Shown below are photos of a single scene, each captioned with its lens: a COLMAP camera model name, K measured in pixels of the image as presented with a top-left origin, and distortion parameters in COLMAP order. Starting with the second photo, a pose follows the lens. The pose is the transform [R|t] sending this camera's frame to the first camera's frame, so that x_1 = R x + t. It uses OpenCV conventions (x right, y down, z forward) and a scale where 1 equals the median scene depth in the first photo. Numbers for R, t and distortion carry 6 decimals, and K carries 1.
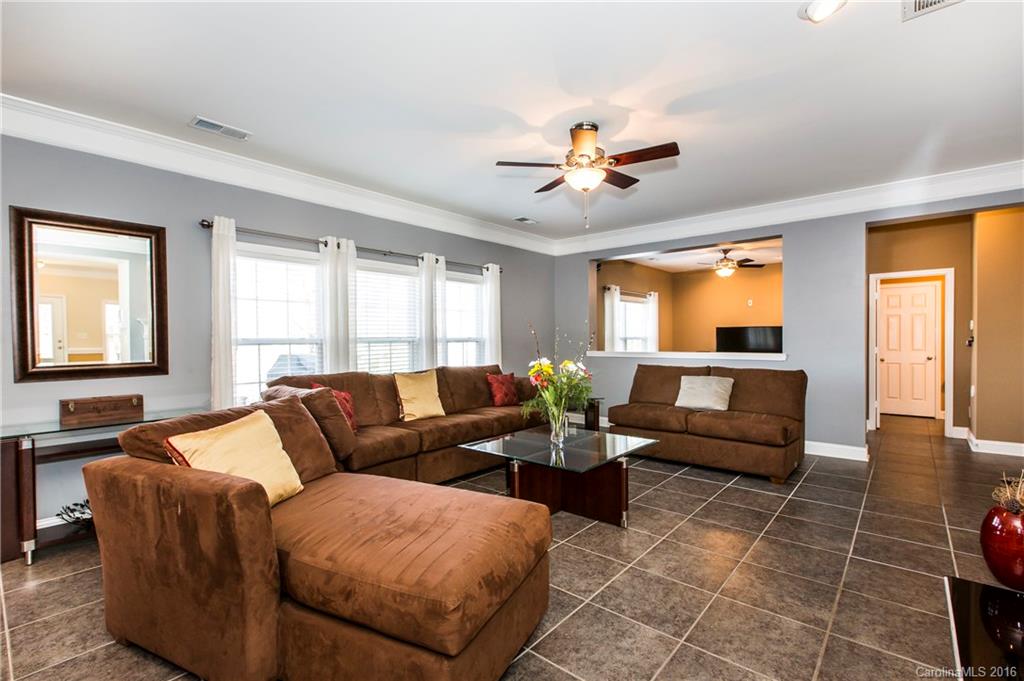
lens RADIAL K [[462.4, 0, 517.0], [0, 462.4, 337.1], [0, 0, 1]] dist [0.003553, -0.001482]
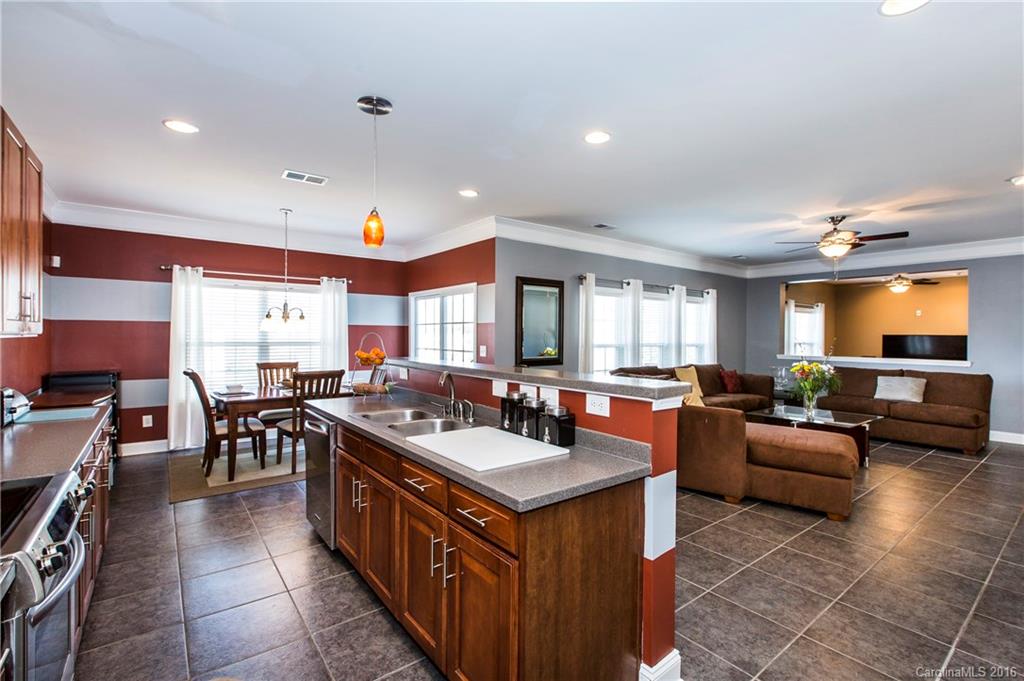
lens RADIAL K [[462.4, 0, 508.2], [0, 462.4, 337.0], [0, 0, 1]] dist [0.003553, -0.001482]
pose [[0.978327, 0.015638, -0.206477, -0.430866], [-0.014117, 0.999861, 0.008838, -0.026173], [0.206586, -0.005732, 0.978412, -0.545257]]
